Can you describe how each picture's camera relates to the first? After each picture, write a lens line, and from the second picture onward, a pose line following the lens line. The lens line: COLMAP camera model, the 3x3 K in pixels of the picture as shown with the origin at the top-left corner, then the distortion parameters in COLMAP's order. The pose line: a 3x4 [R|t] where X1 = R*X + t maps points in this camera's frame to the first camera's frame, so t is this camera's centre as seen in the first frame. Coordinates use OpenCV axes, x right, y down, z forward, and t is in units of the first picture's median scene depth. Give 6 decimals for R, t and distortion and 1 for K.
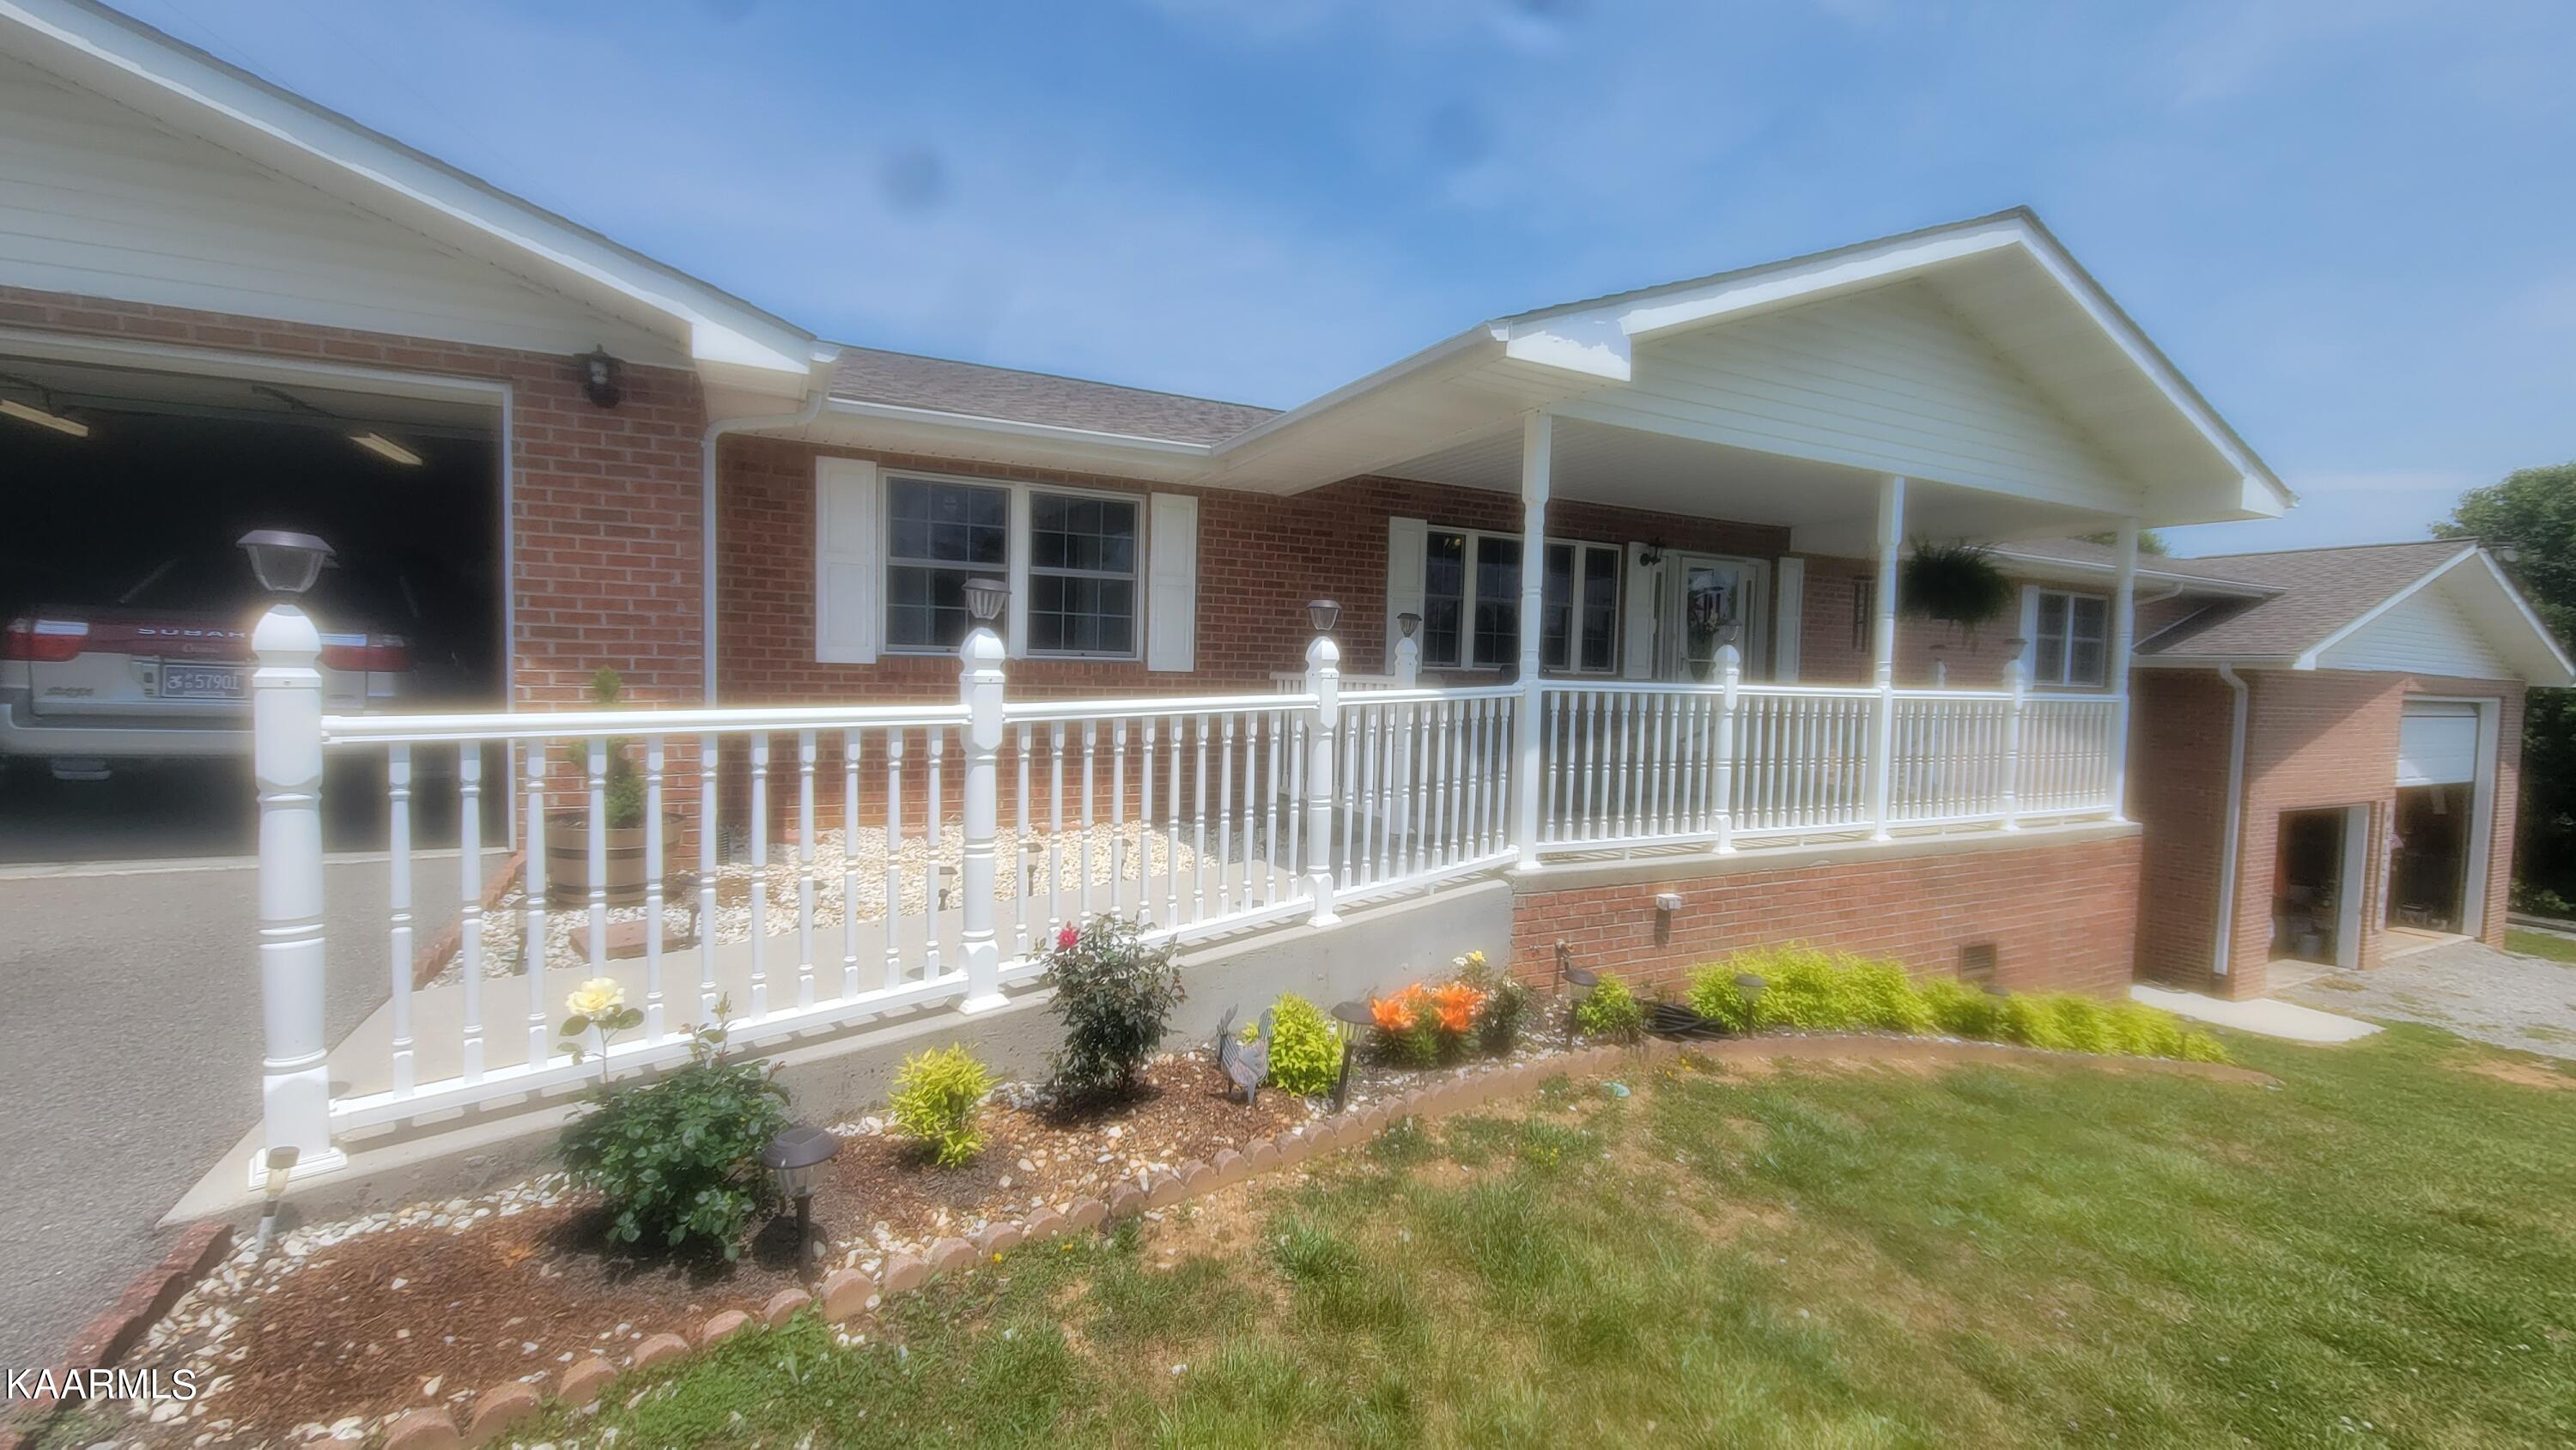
lens RADIAL K [[979.7, 0, 1293.2], [0, 979.7, 722.0], [0, 0, 1]] dist [0.000896, 0.000036]
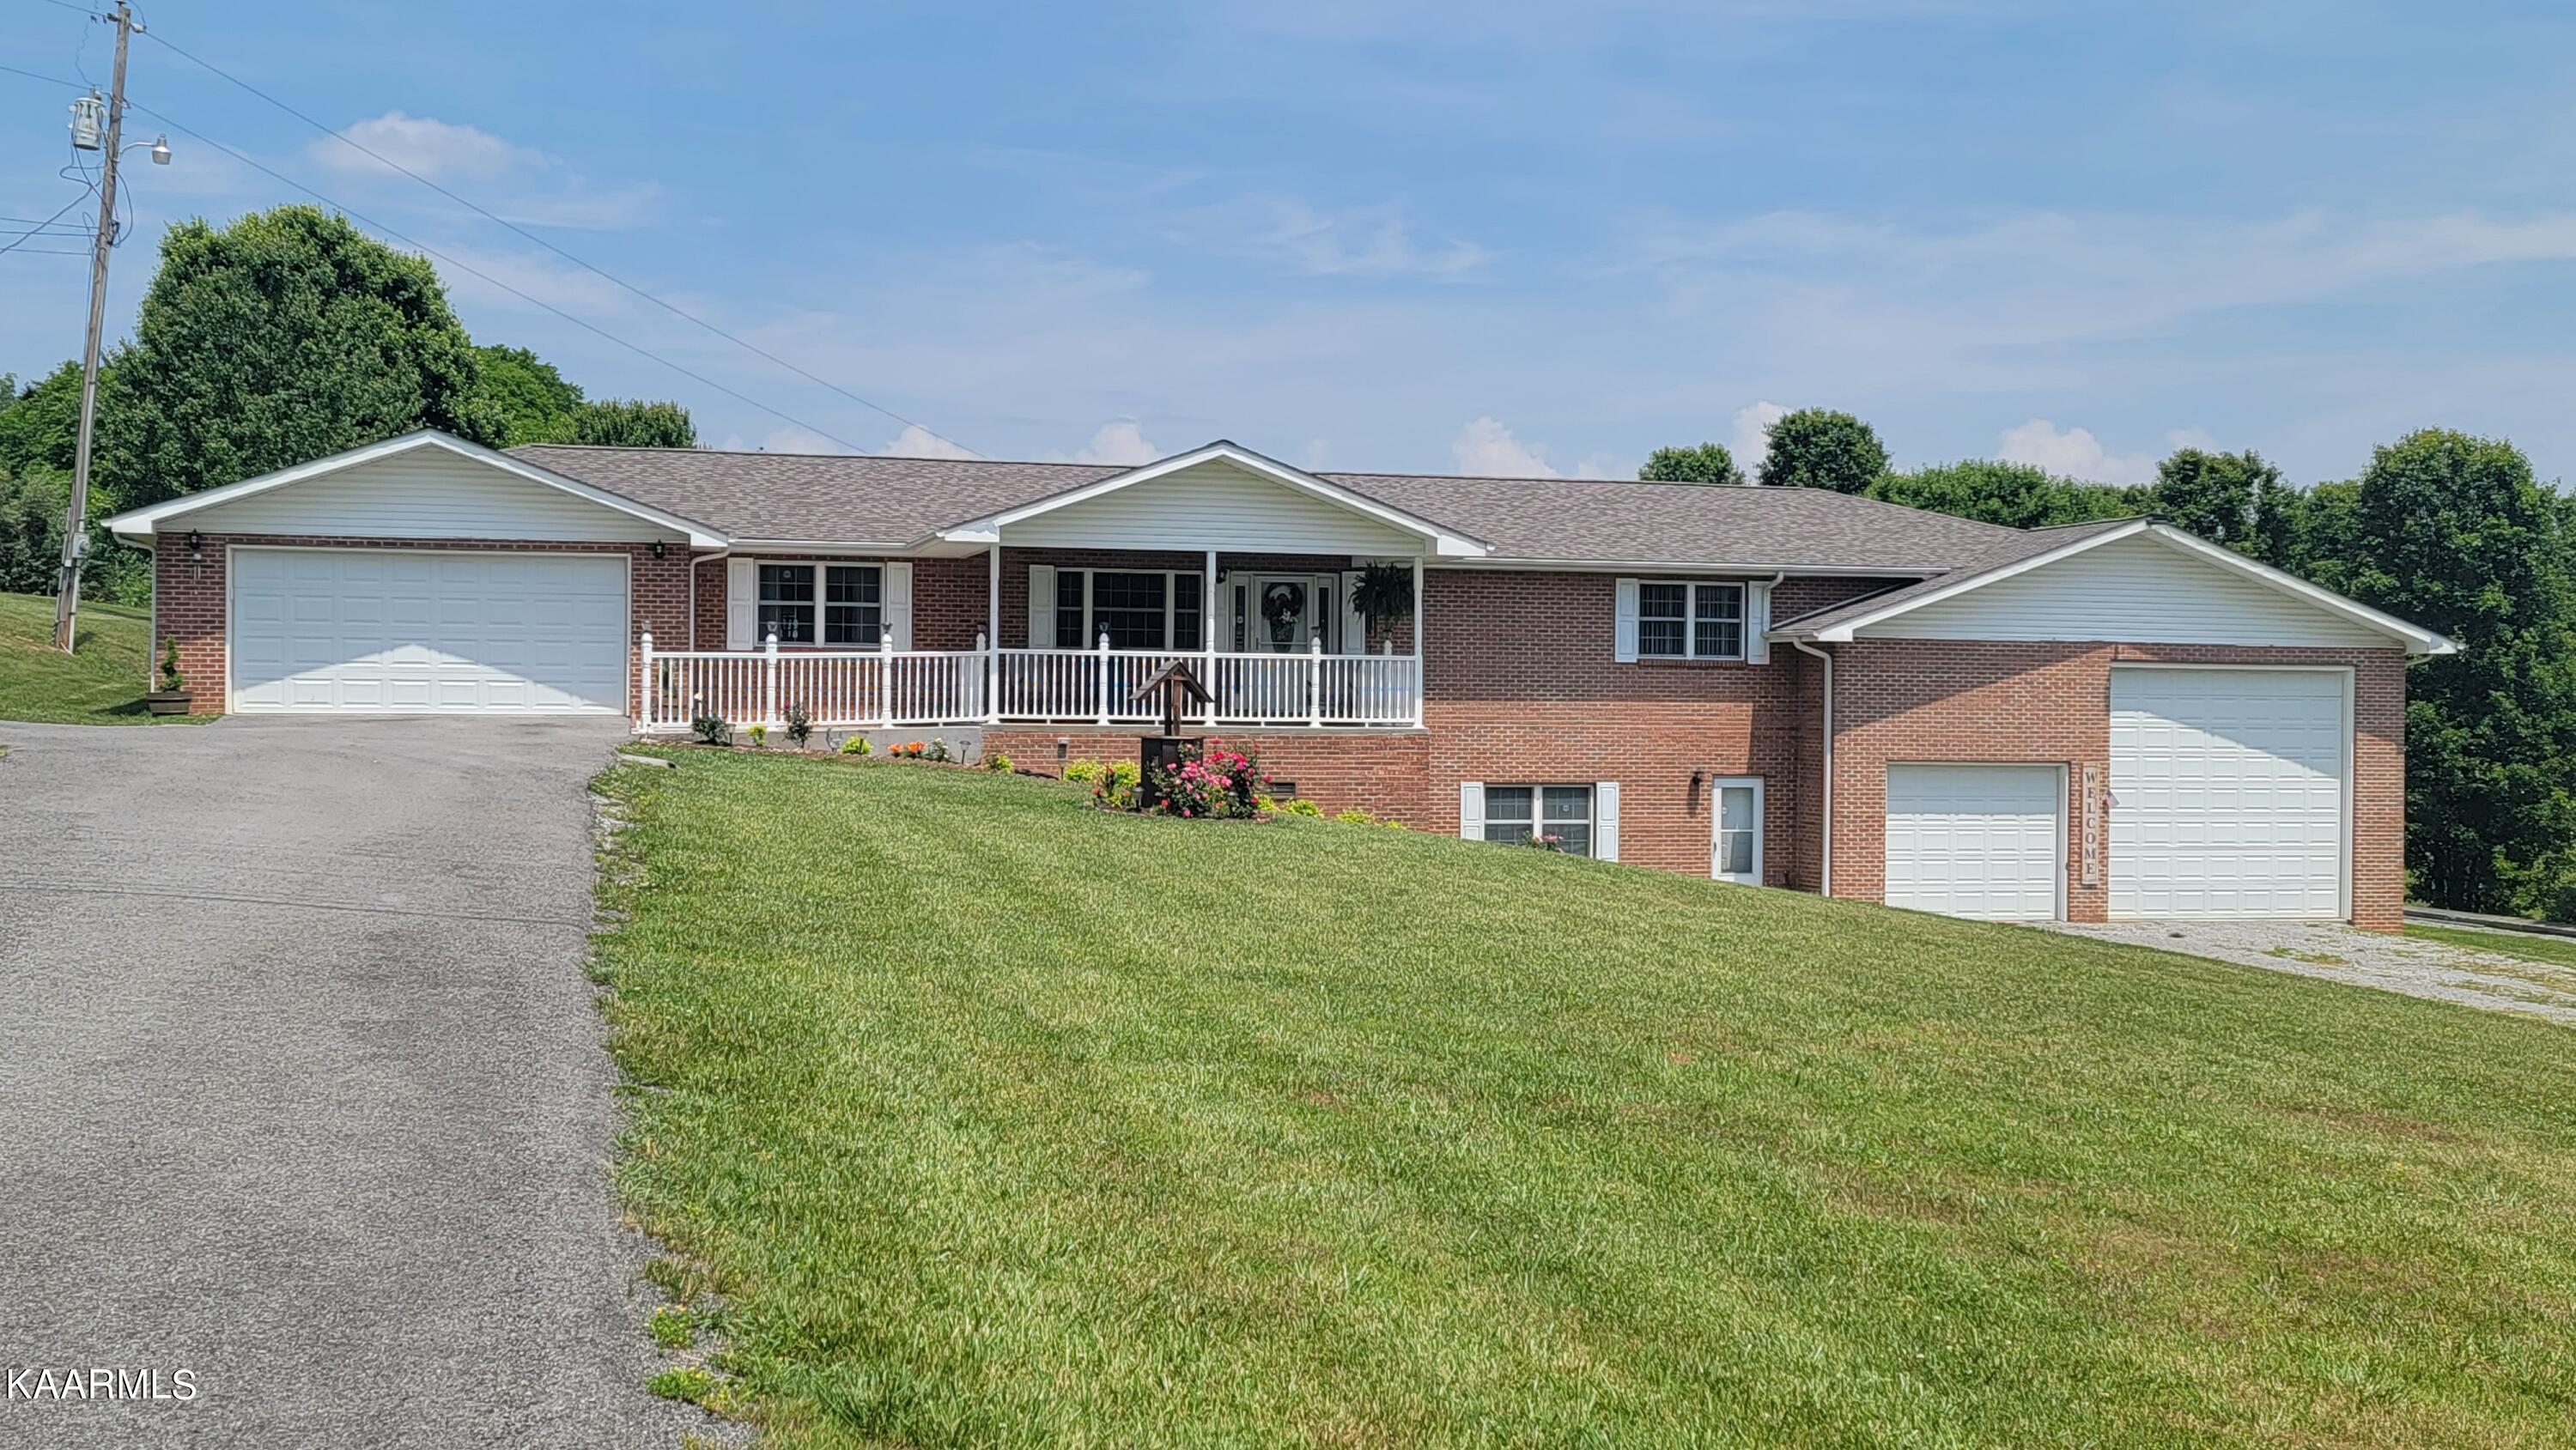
lens RADIAL K [[2402.5, 0, 1285.8], [0, 2402.5, 744.9], [0, 0, 1]] dist [0.130530, -0.004937]
pose [[0.977837, -0.012693, -0.208983, 1.734822], [0.004152, 0.999140, -0.041257, 0.354336], [0.209327, 0.039474, 0.977049, -3.744622]]
